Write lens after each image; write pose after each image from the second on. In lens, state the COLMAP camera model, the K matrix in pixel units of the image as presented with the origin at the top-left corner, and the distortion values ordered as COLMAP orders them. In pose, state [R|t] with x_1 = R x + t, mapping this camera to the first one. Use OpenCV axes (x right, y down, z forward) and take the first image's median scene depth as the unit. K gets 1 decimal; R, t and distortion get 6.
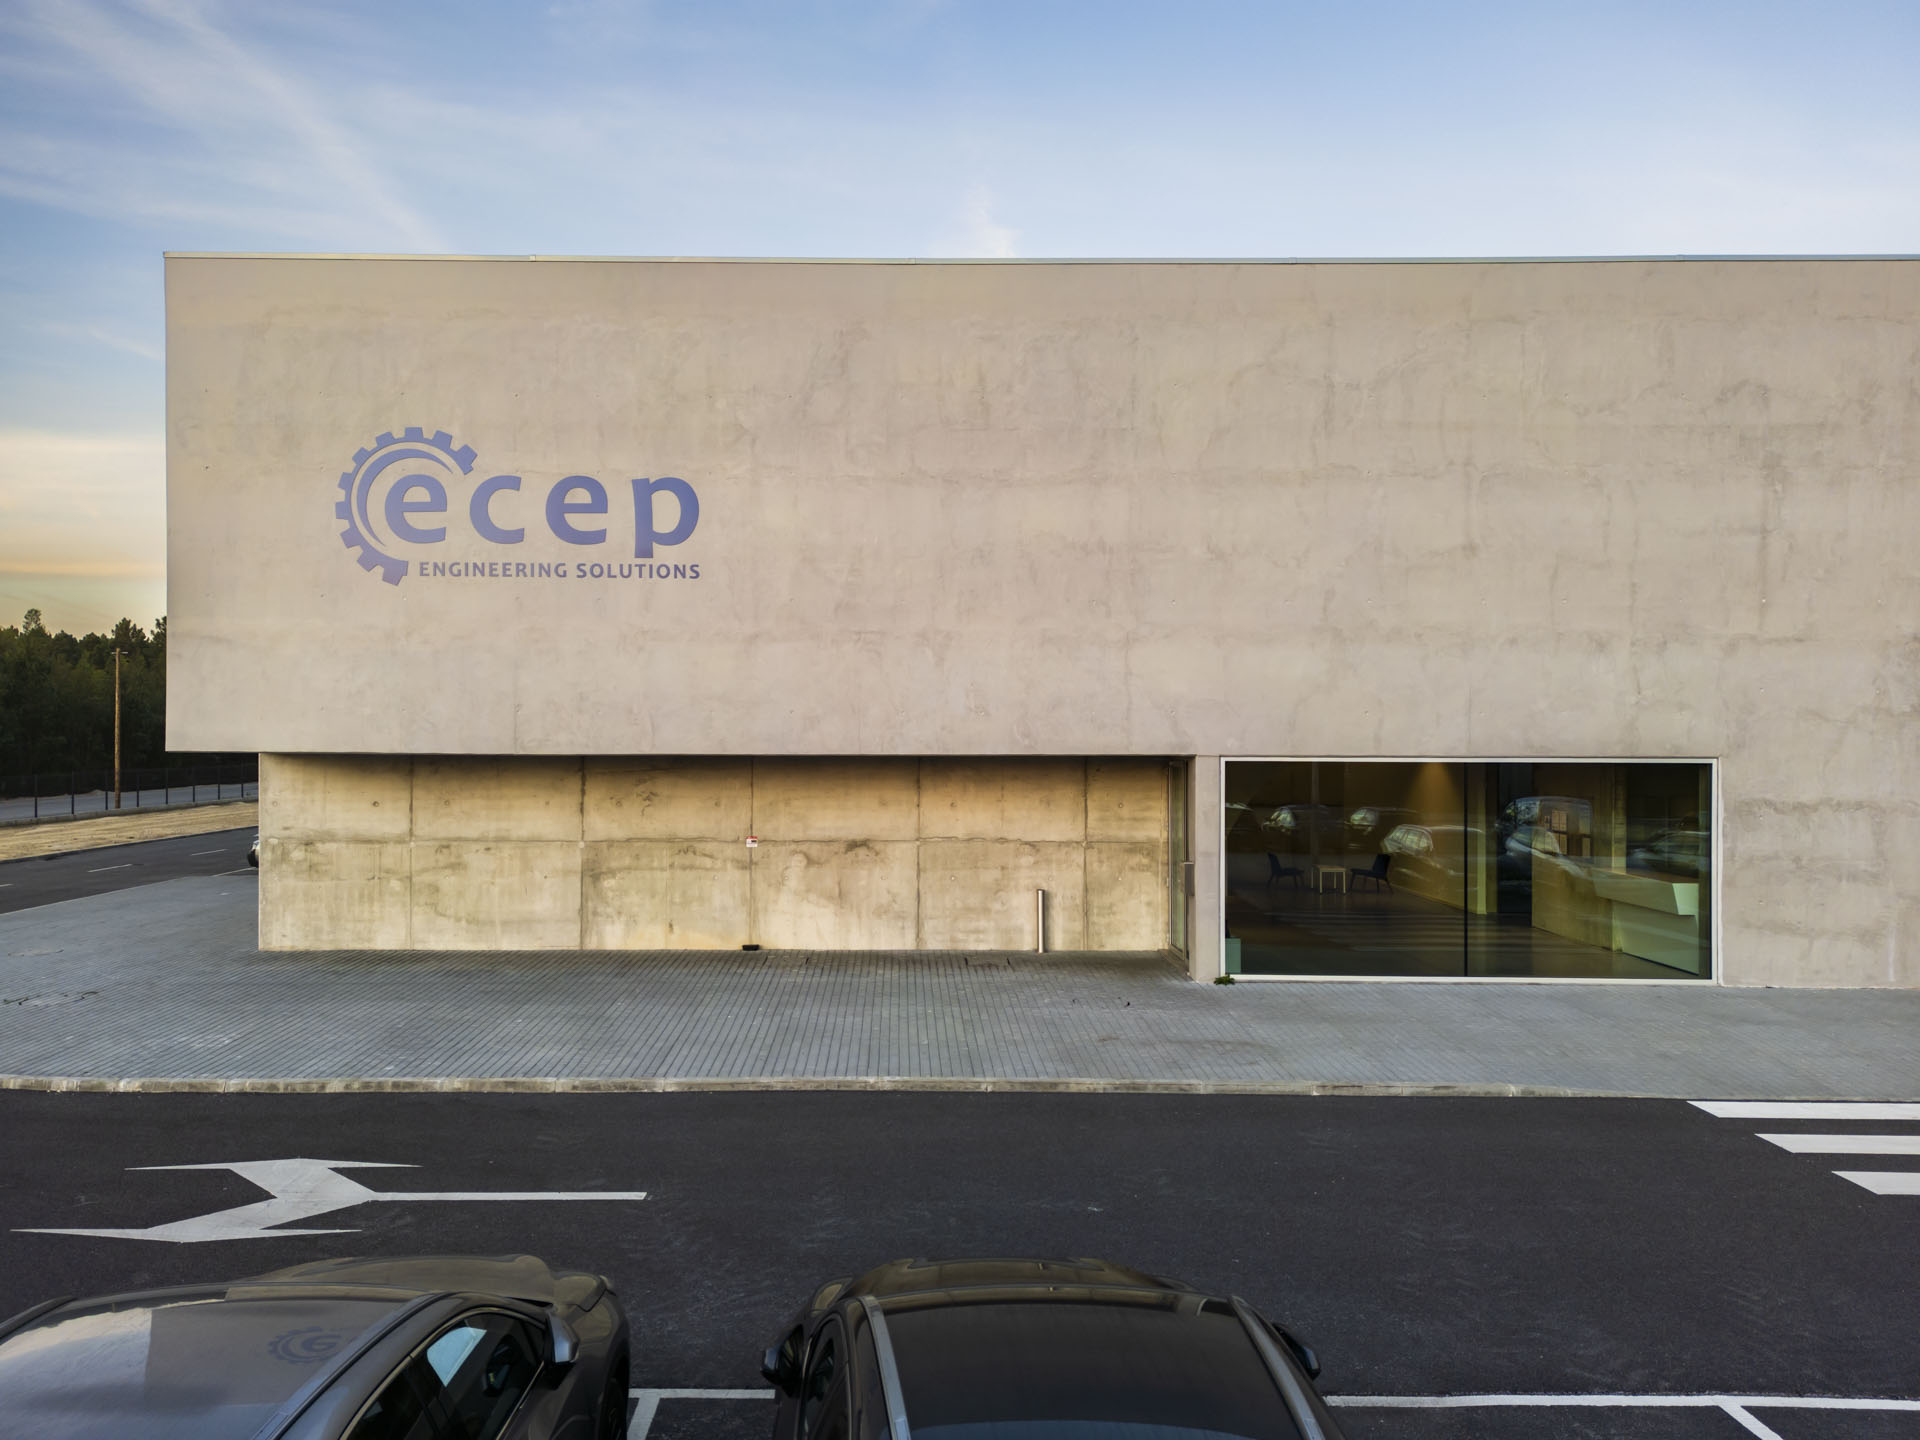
lens RADIAL K [[1502.7, 0, 953.2], [0, 1502.7, 714.1], [0, 0, 1]] dist [0.036725, 0.002996]
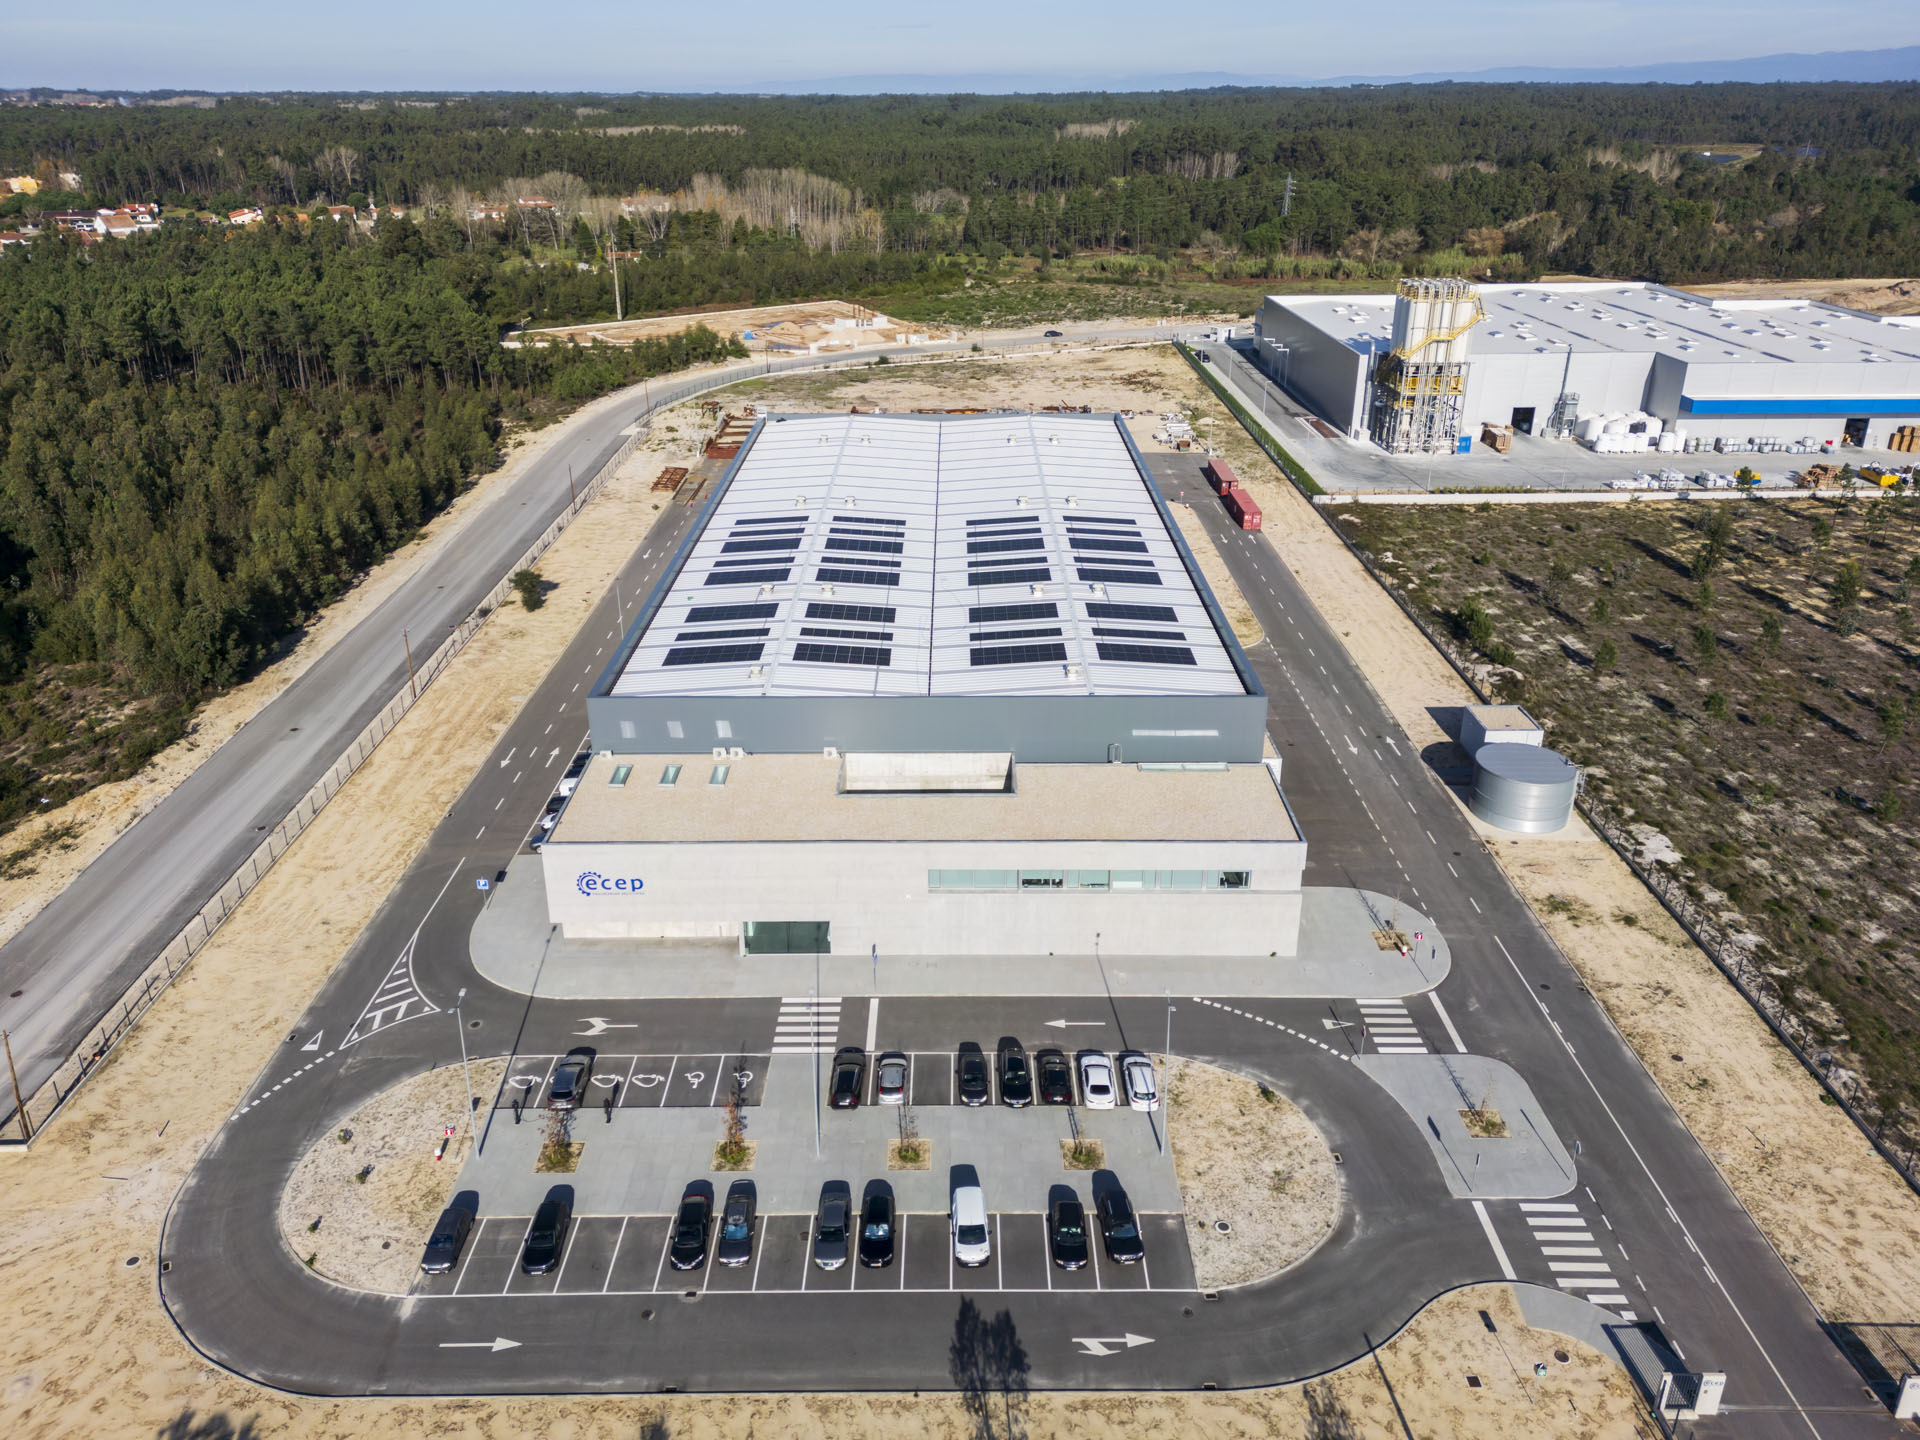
lens RADIAL K [[1341.8, 0, 962.6], [0, 1341.8, 693.4], [0, 0, 1]] dist [0.057632, -0.046578]
pose [[0.999999, 0.001265, 0.001113, 0.988849], [-0.001605, 0.916420, 0.400214, -2.739989], [-0.000514, -0.400215, 0.916421, -3.219376]]
